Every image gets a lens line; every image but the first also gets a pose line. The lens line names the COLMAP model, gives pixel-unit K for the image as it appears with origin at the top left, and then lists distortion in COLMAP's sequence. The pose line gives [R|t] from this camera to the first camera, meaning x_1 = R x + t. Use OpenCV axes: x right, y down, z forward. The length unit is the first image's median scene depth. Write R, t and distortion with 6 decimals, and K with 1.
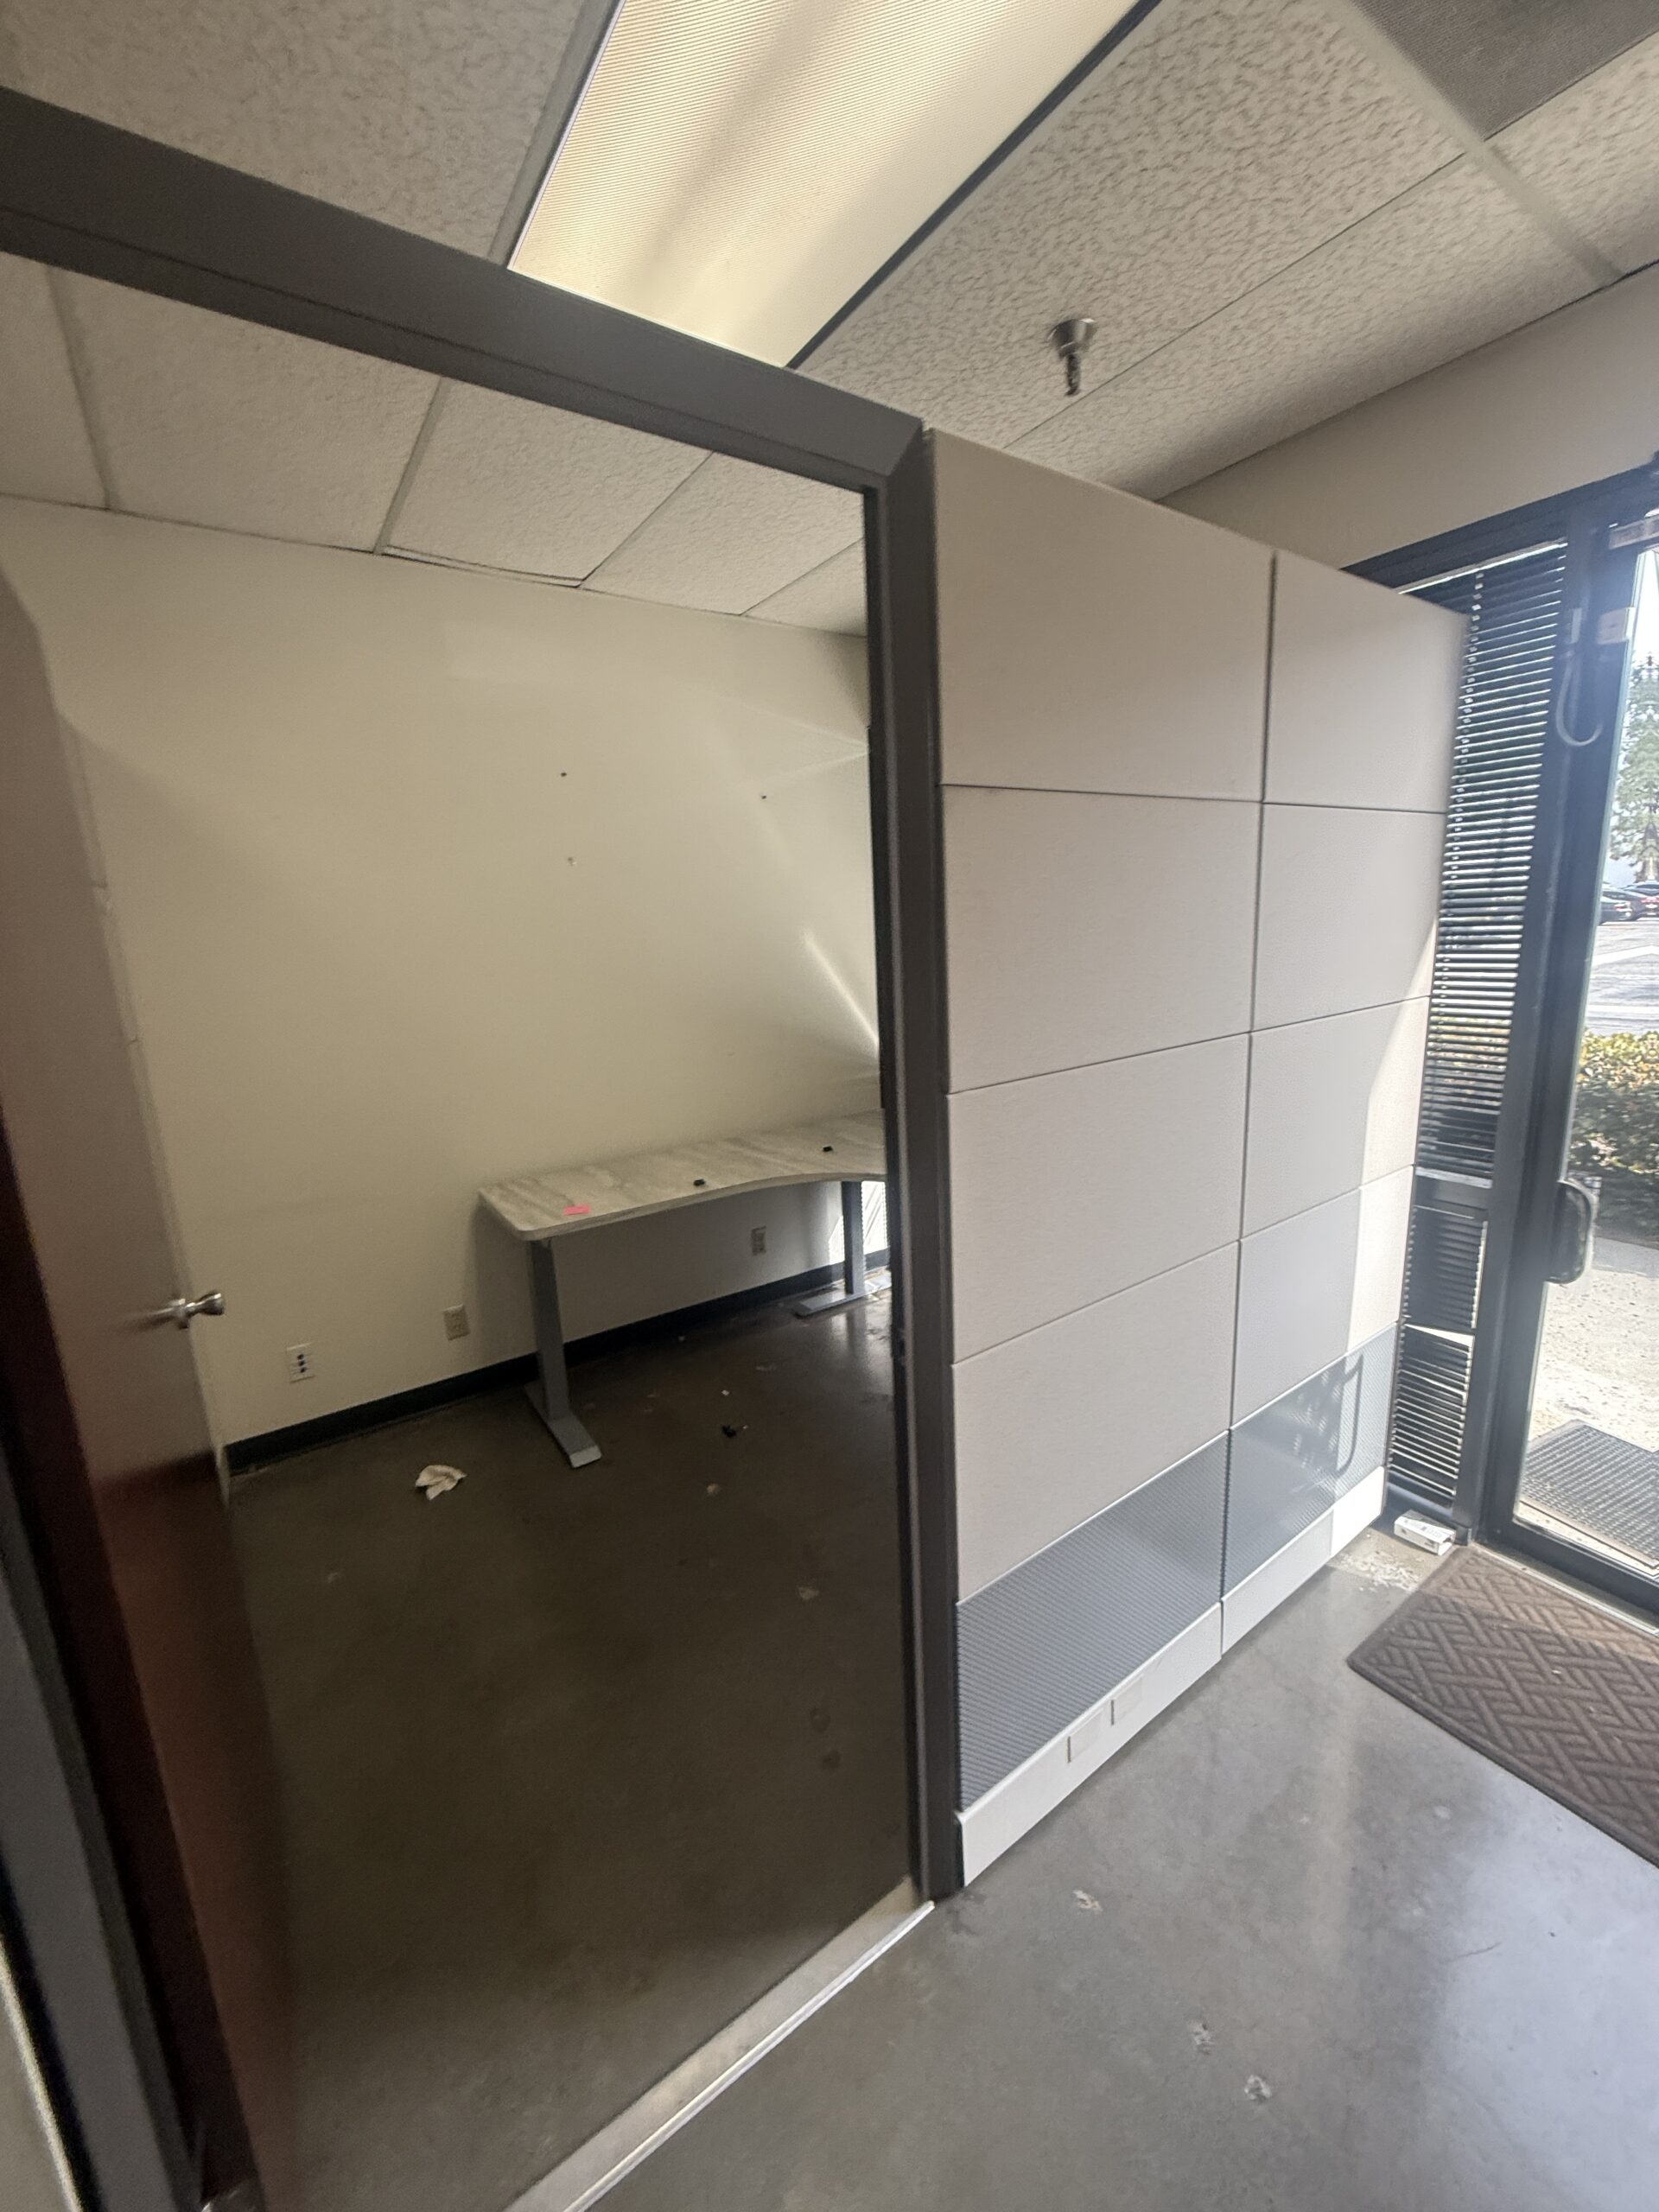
lens RADIAL K [[883.6, 0, 826.1], [0, 883.6, 1109.2], [0, 0, 1]] dist [0.003189, -0.000778]
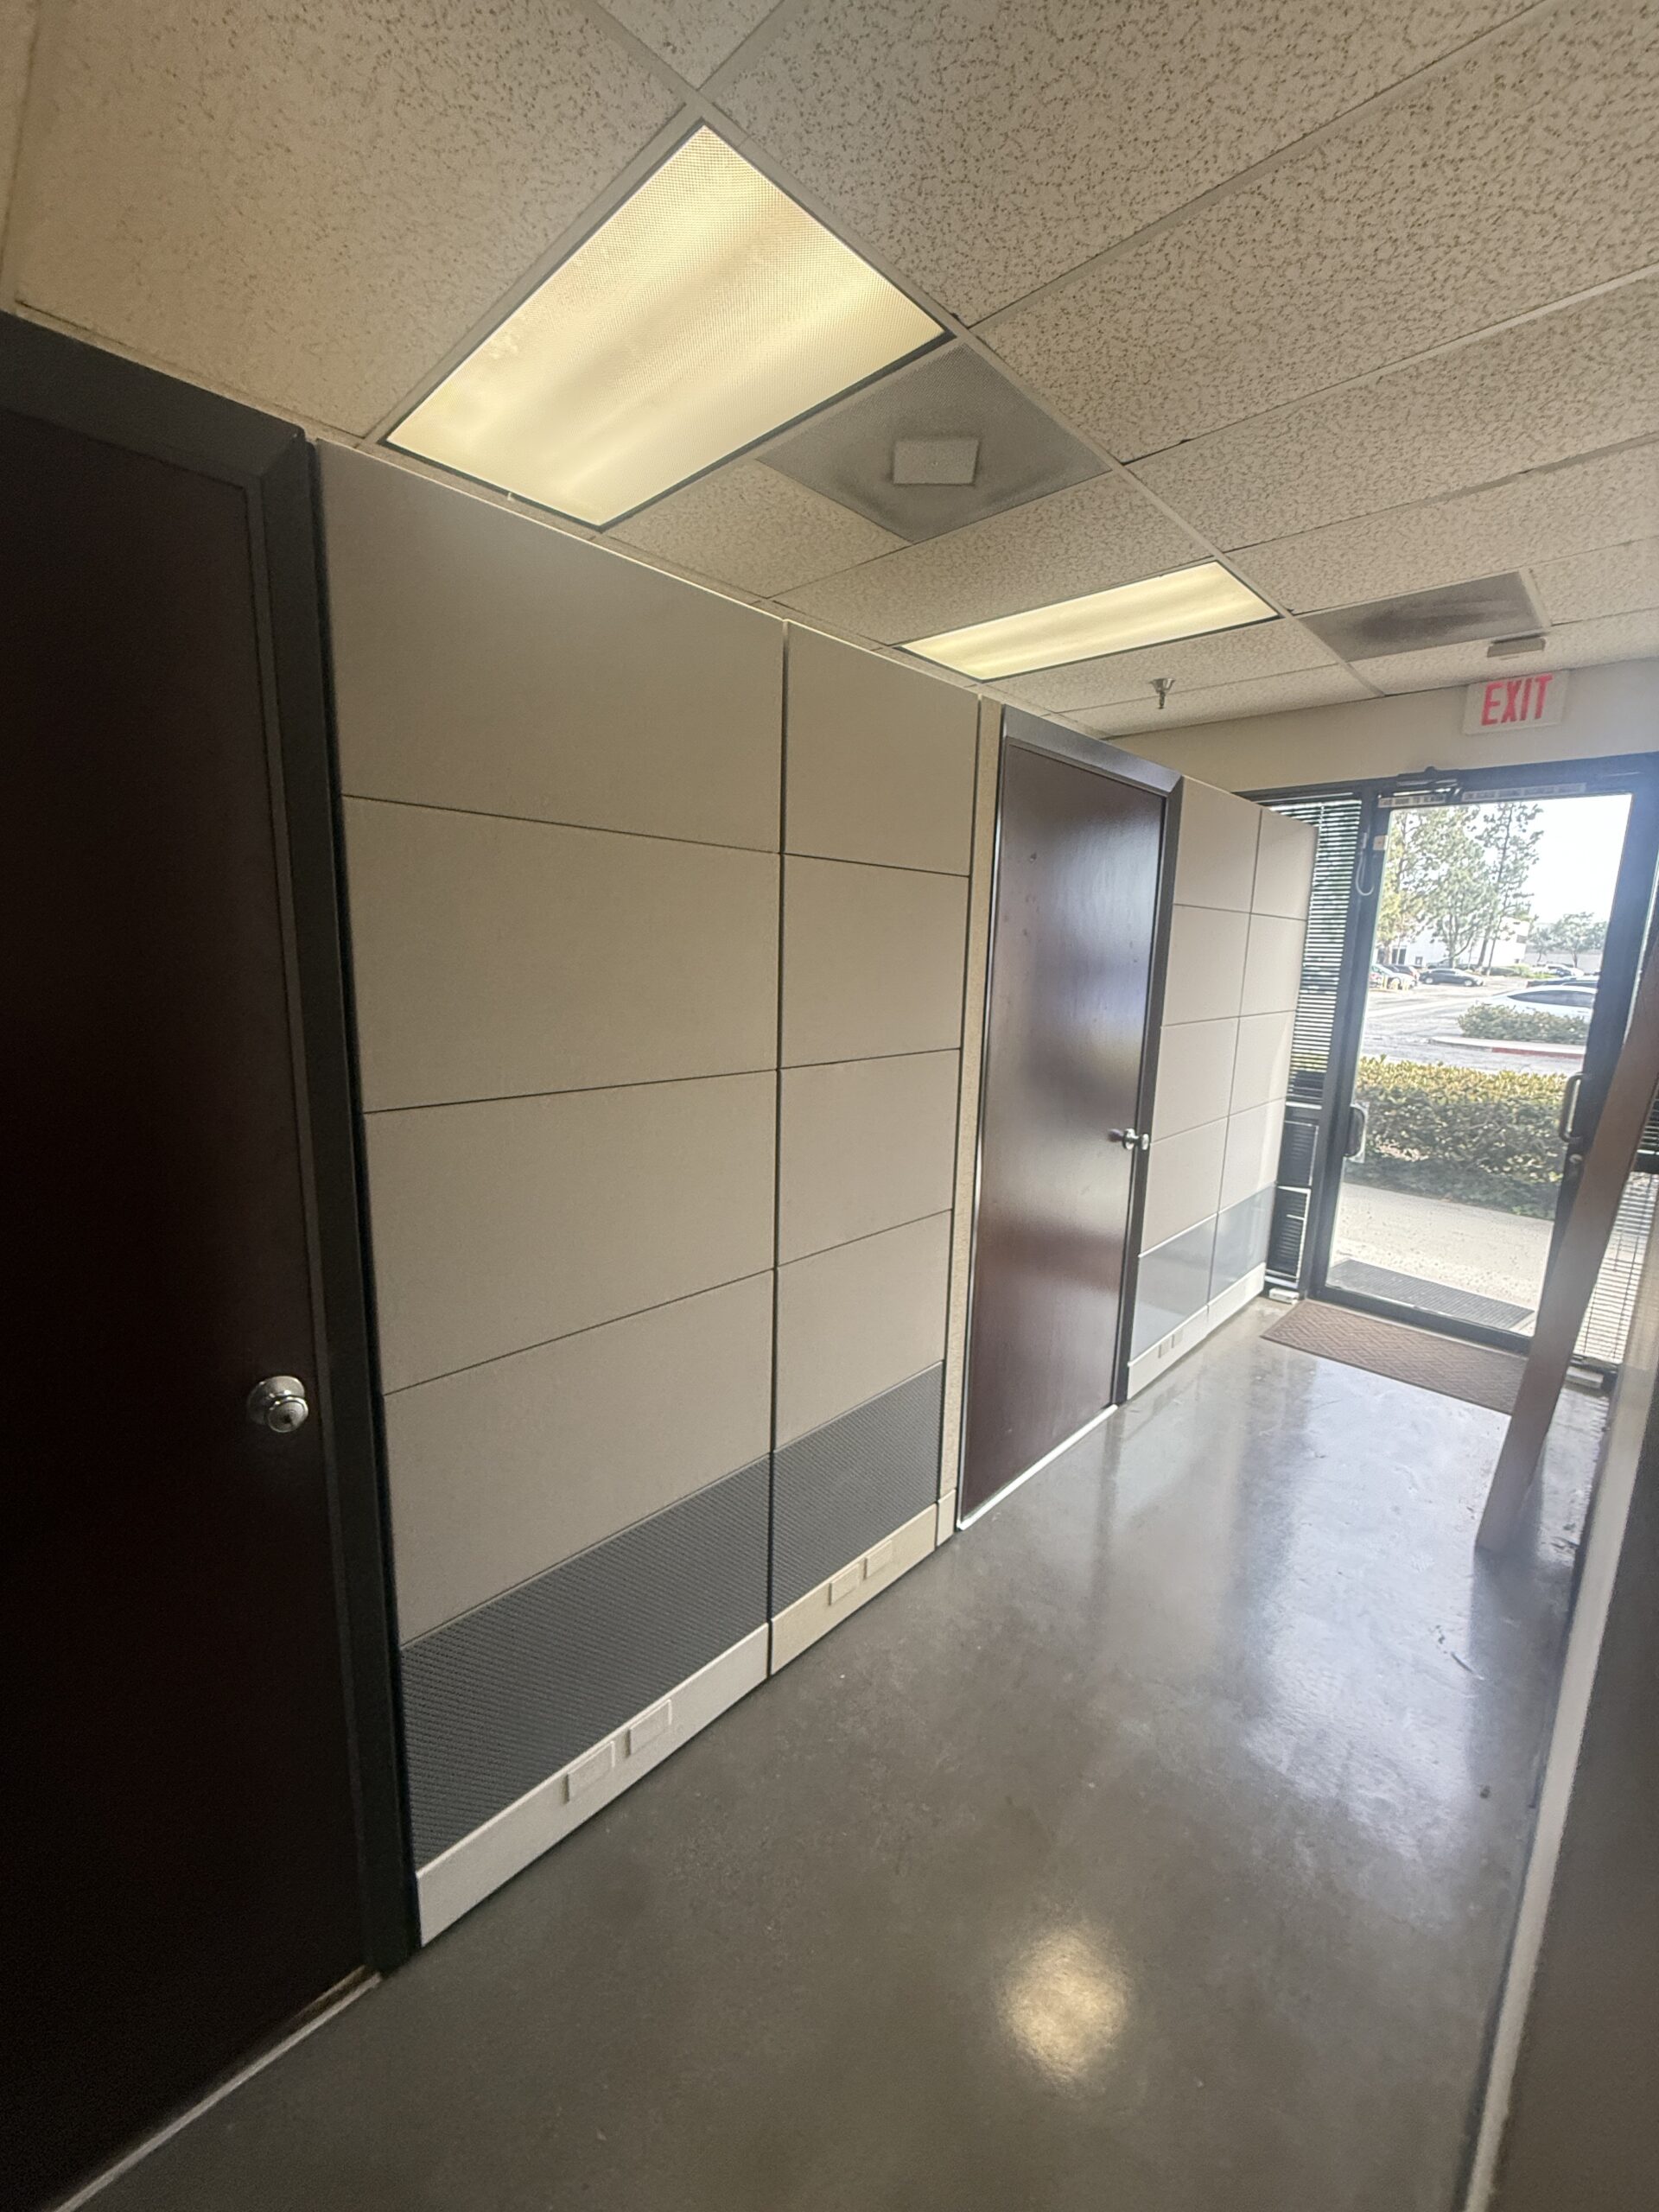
lens RADIAL K [[883.6, 0, 826.5], [0, 883.6, 1107.9], [0, 0, 1]] dist [0.003189, -0.000778]
pose [[0.976561, 0.036324, 0.212153, -0.716589], [-0.029607, 0.998957, -0.034754, 0.178621], [-0.213195, 0.027658, 0.976618, -0.667373]]
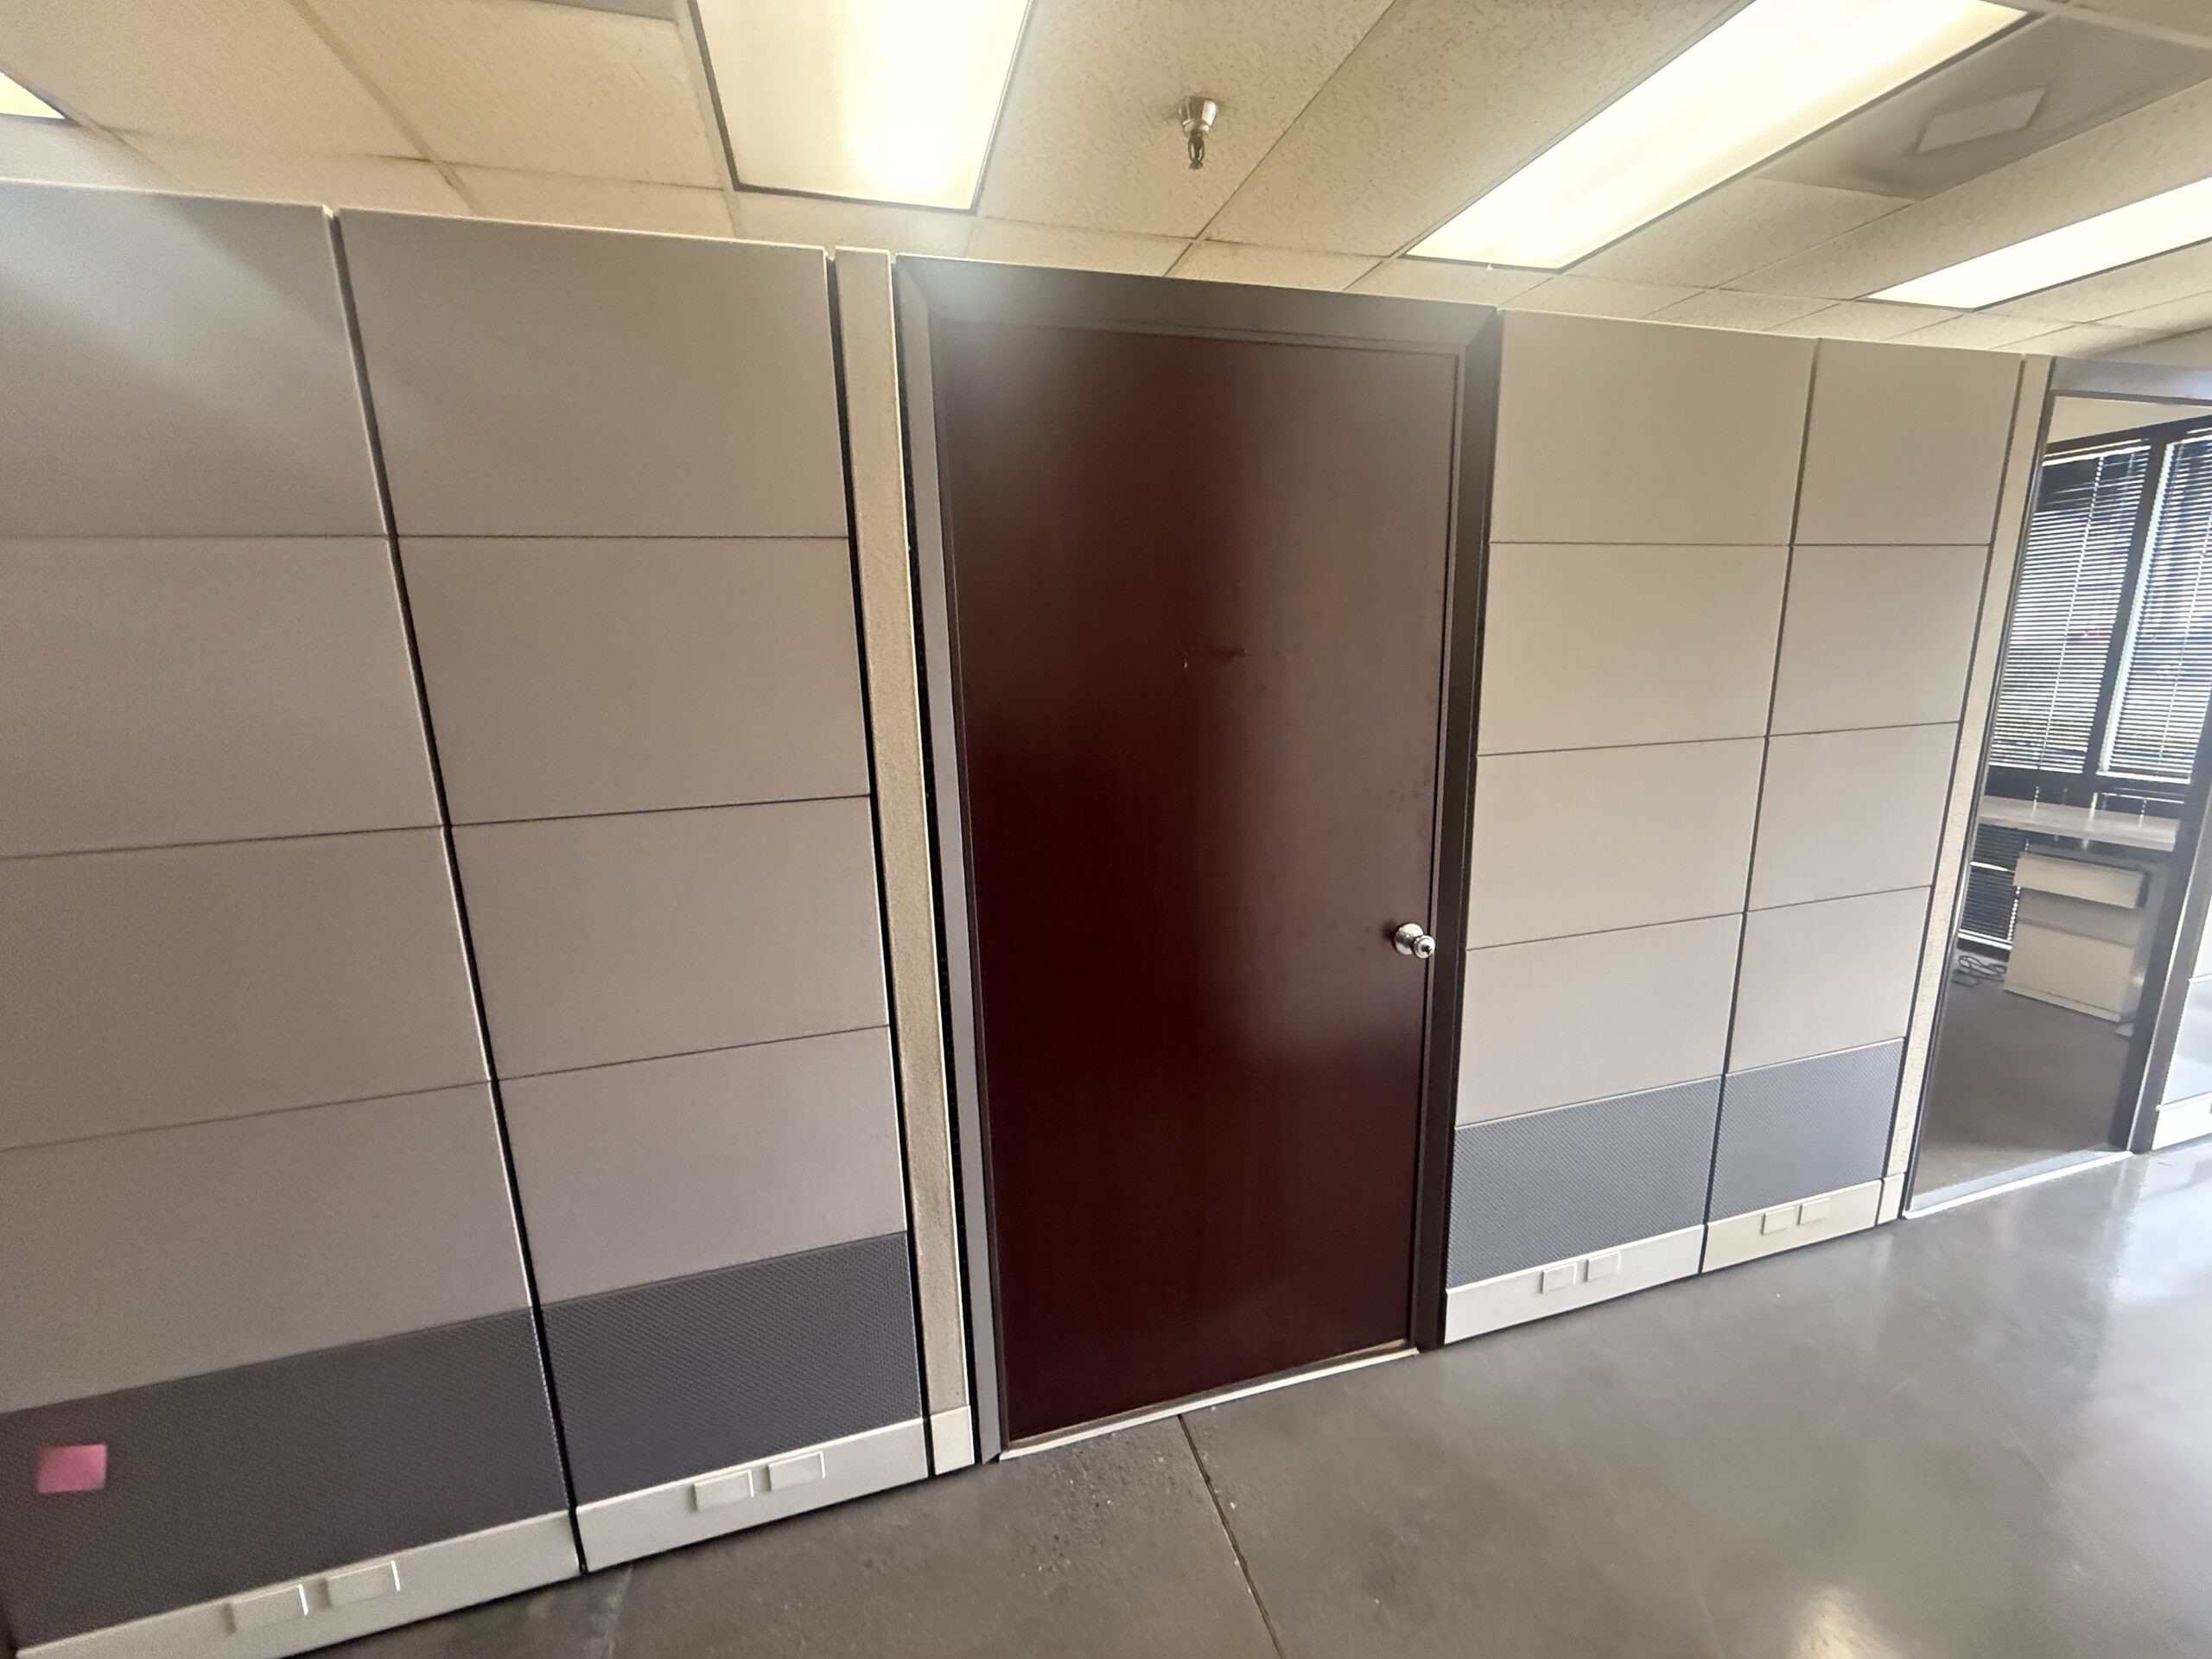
lens RADIAL K [[883.6, 0, 1103.5], [0, 883.6, 834.3], [0, 0, 1]] dist [0.003189, -0.000778]
pose [[0.948810, 0.087458, -0.303497, -0.950784], [-0.083757, 0.996167, 0.025218, 0.251007], [0.304539, 0.001493, 0.952499, -0.950472]]
